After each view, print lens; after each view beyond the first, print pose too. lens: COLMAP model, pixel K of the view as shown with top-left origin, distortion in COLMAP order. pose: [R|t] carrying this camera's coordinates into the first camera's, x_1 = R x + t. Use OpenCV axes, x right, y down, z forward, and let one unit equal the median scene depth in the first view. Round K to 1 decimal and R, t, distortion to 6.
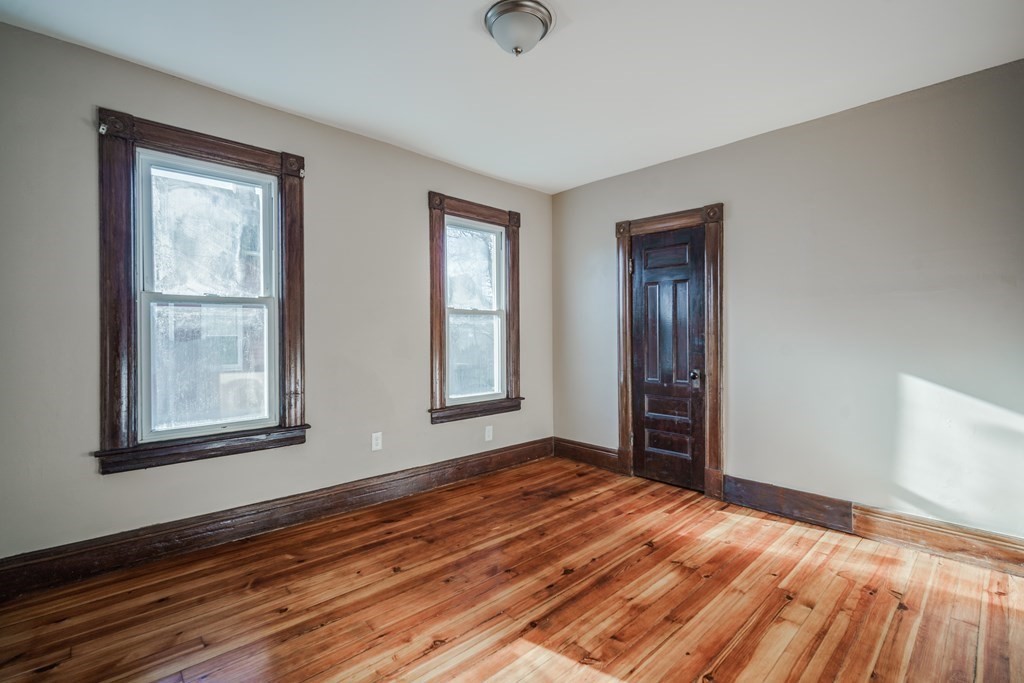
lens RADIAL K [[464.0, 0, 506.3], [0, 464.0, 339.5], [0, 0, 1]] dist [-0.001392, 0.000118]
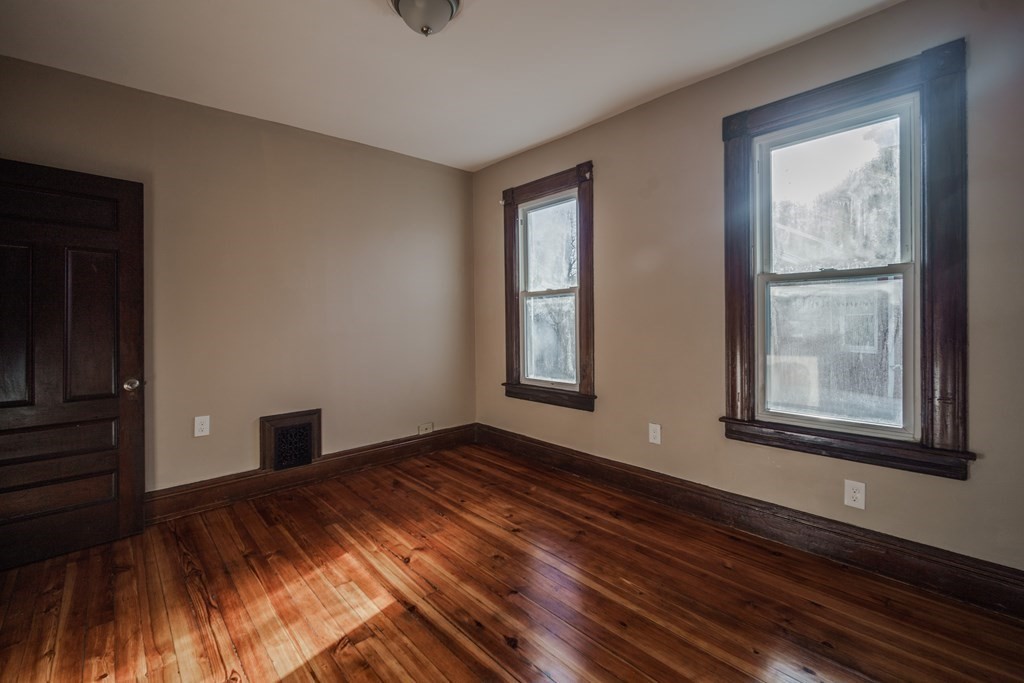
lens RADIAL K [[480.7, 0, 538.1], [0, 480.7, 326.5], [0, 0, 1]] dist [0.000783, -0.000080]
pose [[-0.028973, 0.022929, -0.999317, 0.802586], [0.008521, 0.999706, 0.022691, -0.016530], [0.999544, -0.007858, -0.029160, 0.970050]]
